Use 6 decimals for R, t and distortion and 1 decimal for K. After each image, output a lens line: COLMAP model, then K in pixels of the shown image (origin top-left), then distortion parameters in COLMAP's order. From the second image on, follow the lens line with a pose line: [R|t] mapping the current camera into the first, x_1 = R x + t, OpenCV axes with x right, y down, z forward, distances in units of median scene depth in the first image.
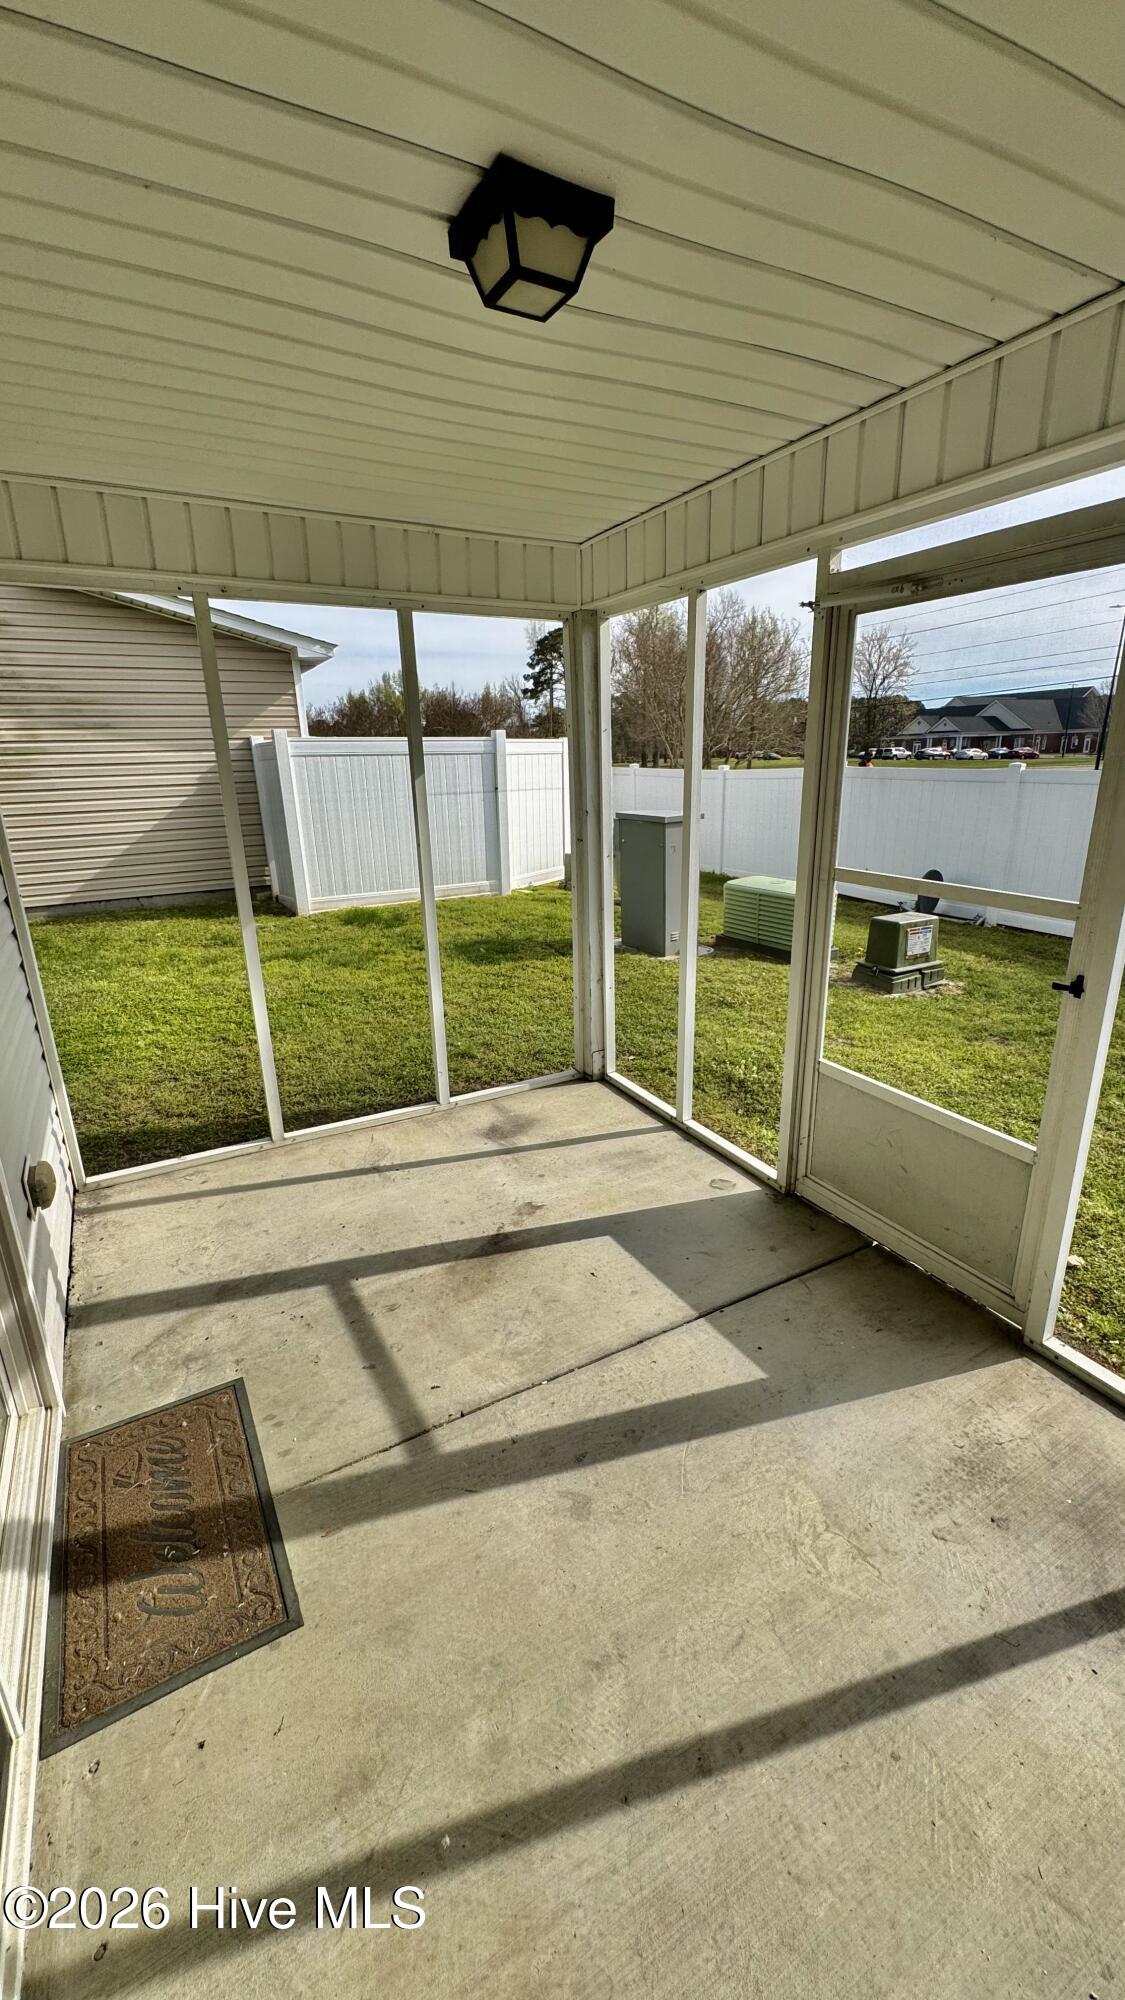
lens RADIAL K [[798.0, 0, 563.6], [0, 798.0, 998.7], [0, 0, 1]] dist [0.000316, 0.001160]
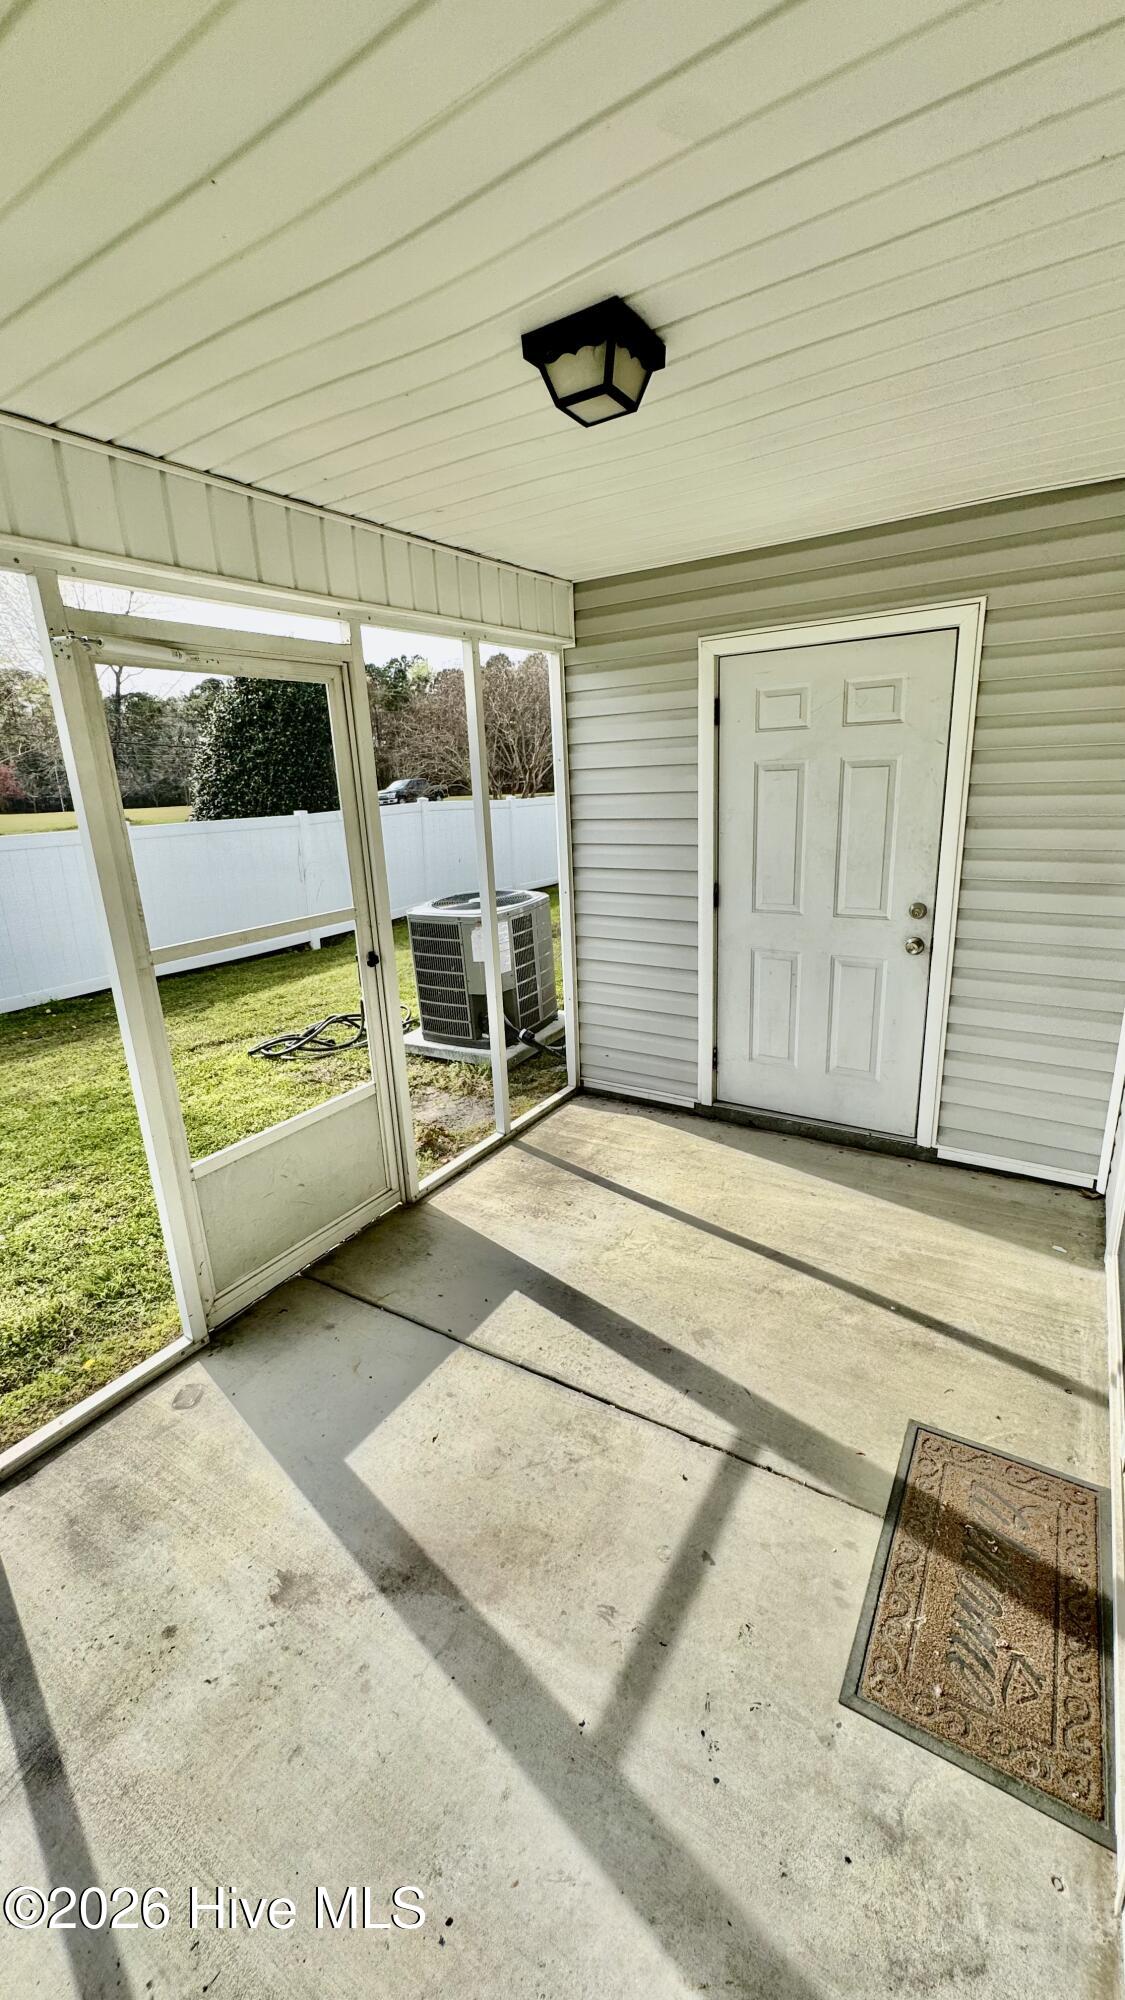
lens RADIAL K [[798.0, 0, 563.3], [0, 798.0, 999.3], [0, 0, 1]] dist [0.000316, 0.001160]
pose [[-0.477693, -0.196345, 0.856305, -0.821316], [0.313907, 0.872214, 0.375107, -0.398215], [-0.820531, 0.447986, -0.355016, 1.272862]]
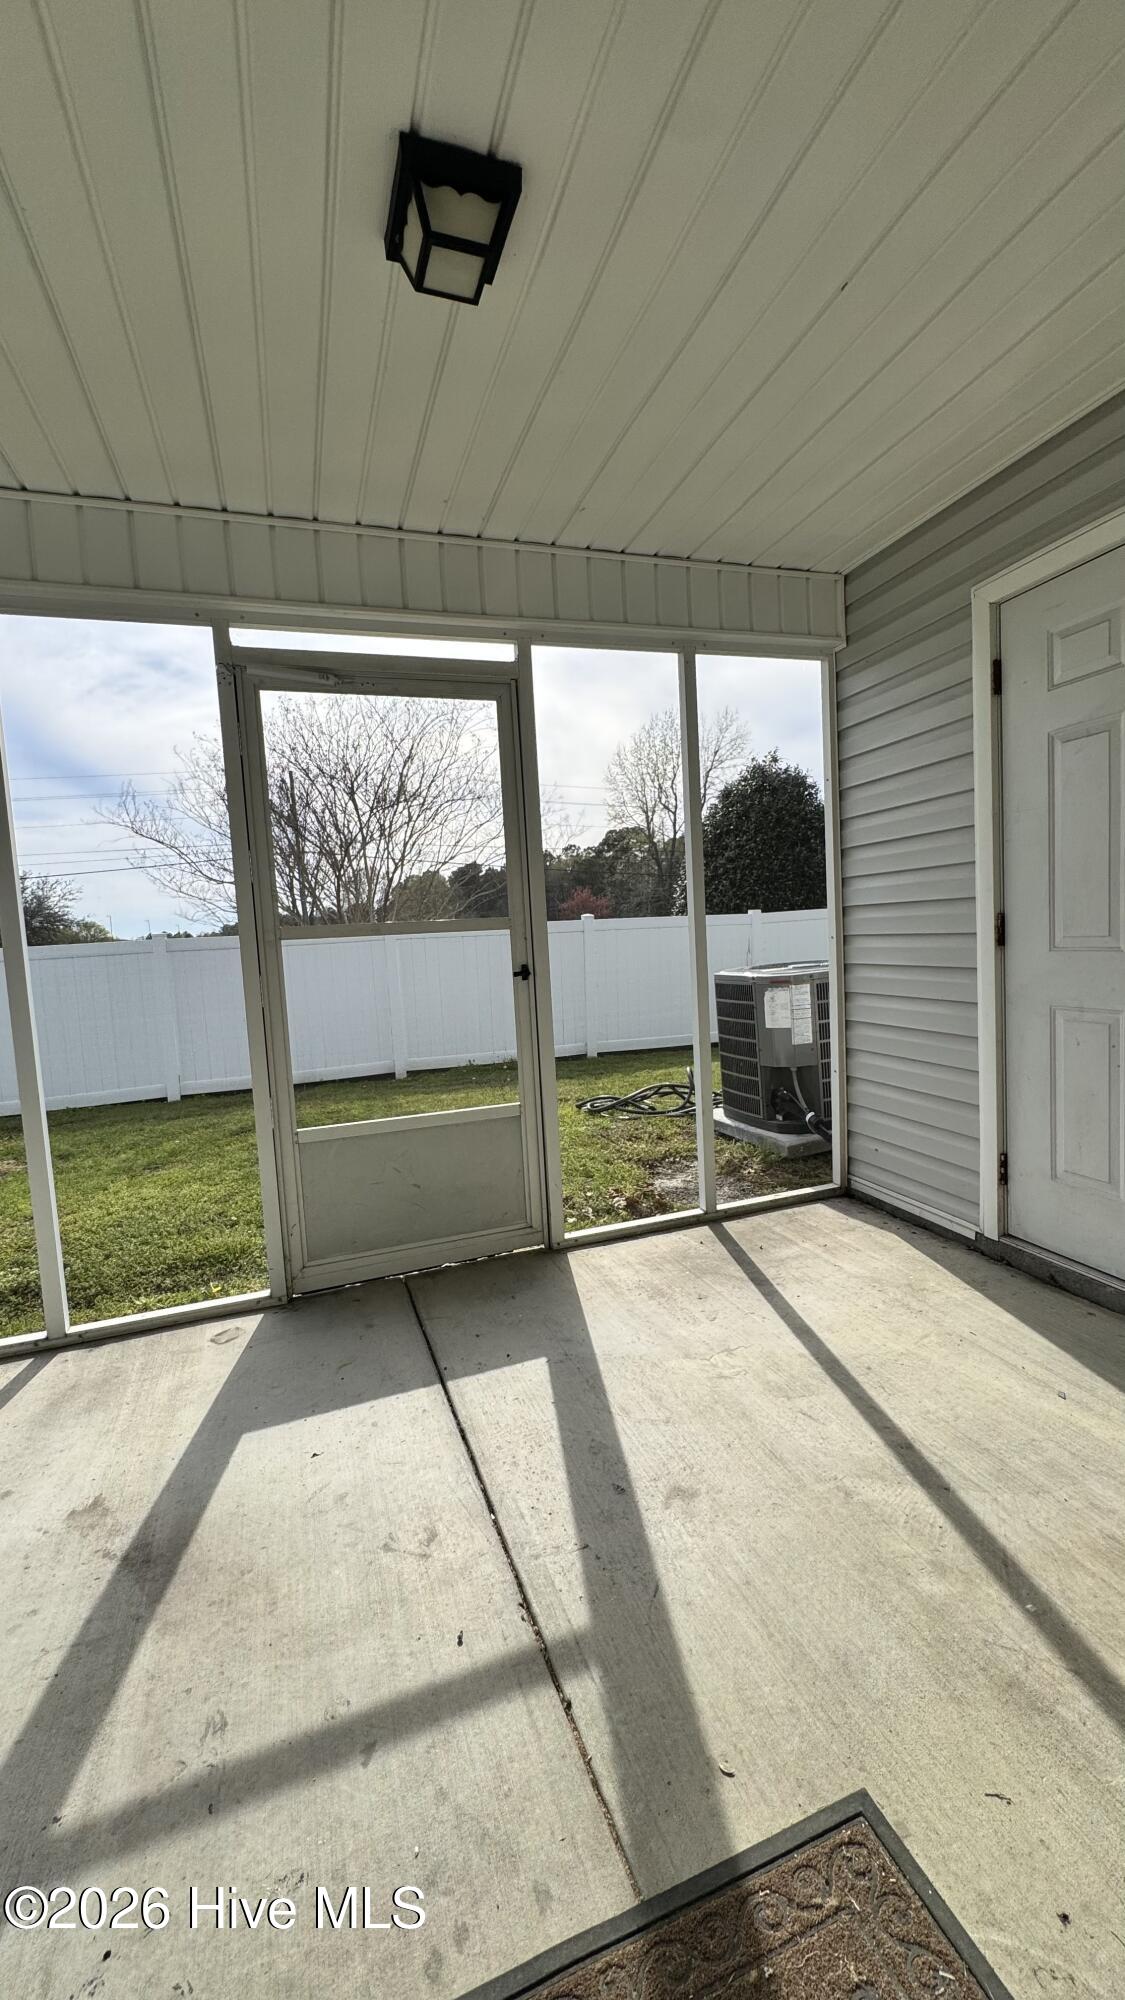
lens RADIAL K [[798.0, 0, 561.1], [0, 798.0, 999.6], [0, 0, 1]] dist [0.000316, 0.001160]
pose [[0.169371, -0.066839, 0.983283, -0.775380], [0.340585, 0.940199, 0.005244, 0.045585], [-0.924833, 0.334003, 0.182007, 0.692950]]
